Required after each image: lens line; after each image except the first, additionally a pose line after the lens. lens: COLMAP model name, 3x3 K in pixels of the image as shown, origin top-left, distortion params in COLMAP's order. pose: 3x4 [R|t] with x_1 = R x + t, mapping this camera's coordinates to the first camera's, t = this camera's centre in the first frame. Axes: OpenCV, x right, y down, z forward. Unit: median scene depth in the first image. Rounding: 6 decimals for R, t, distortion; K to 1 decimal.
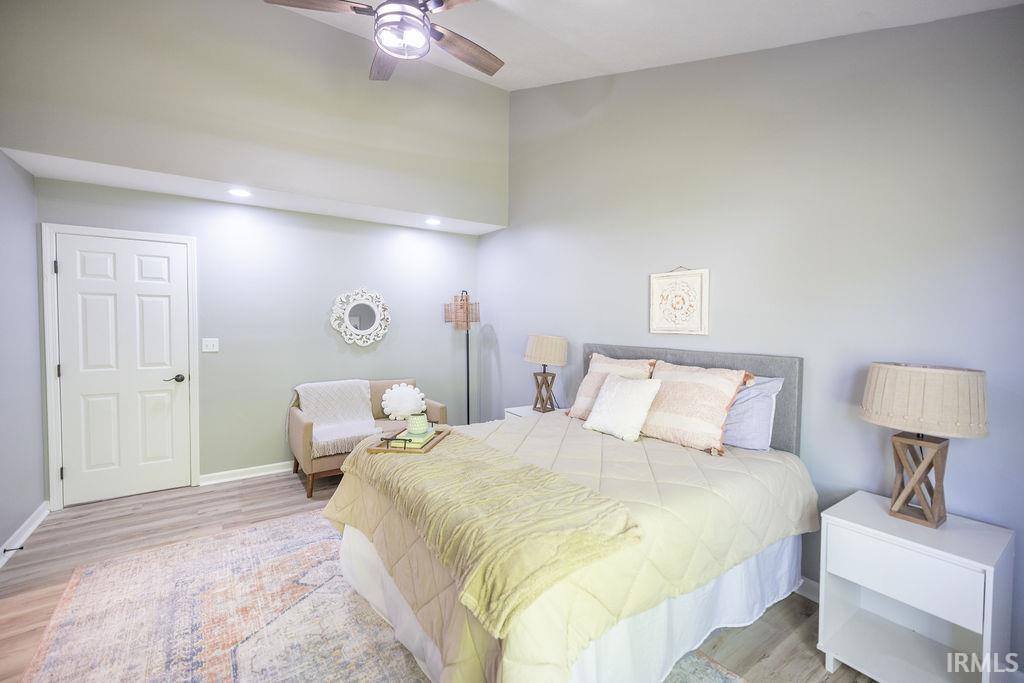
lens RADIAL K [[423.5, 0, 512.0], [0, 423.5, 341.5], [0, 0, 1]] dist [-0.000516, -0.000272]
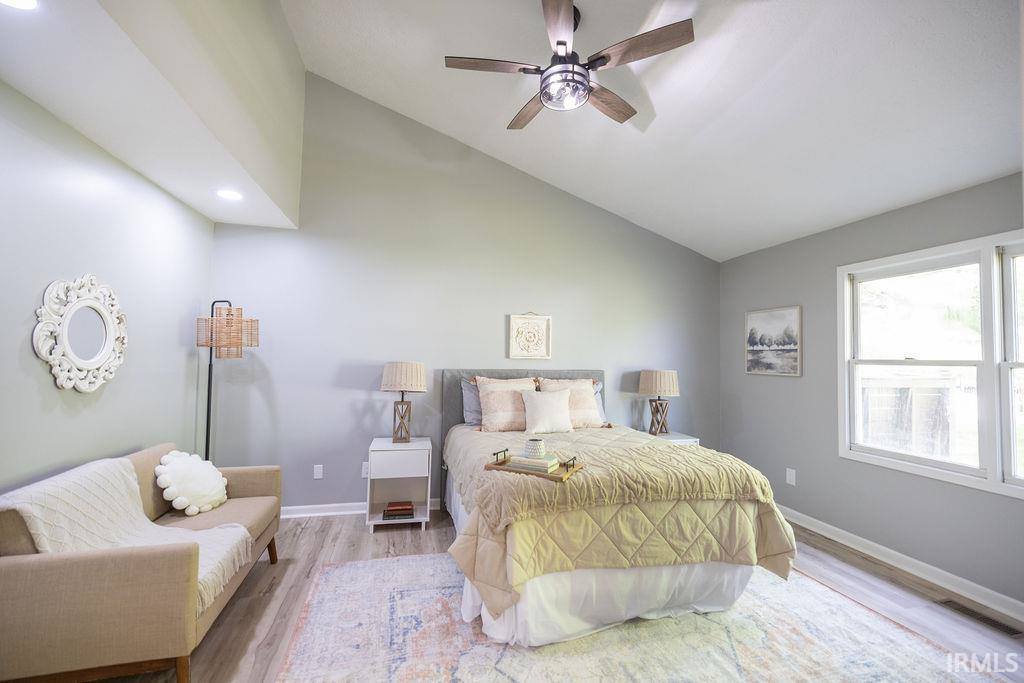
lens RADIAL K [[423.5, 0, 512.0], [0, 423.5, 341.5], [0, 0, 1]] dist [-0.000516, -0.000272]
pose [[0.352018, 0.027776, 0.935581, -0.652129], [0.031689, 0.998633, -0.041572, -0.012411], [-0.935457, 0.044282, 0.350656, 0.370150]]
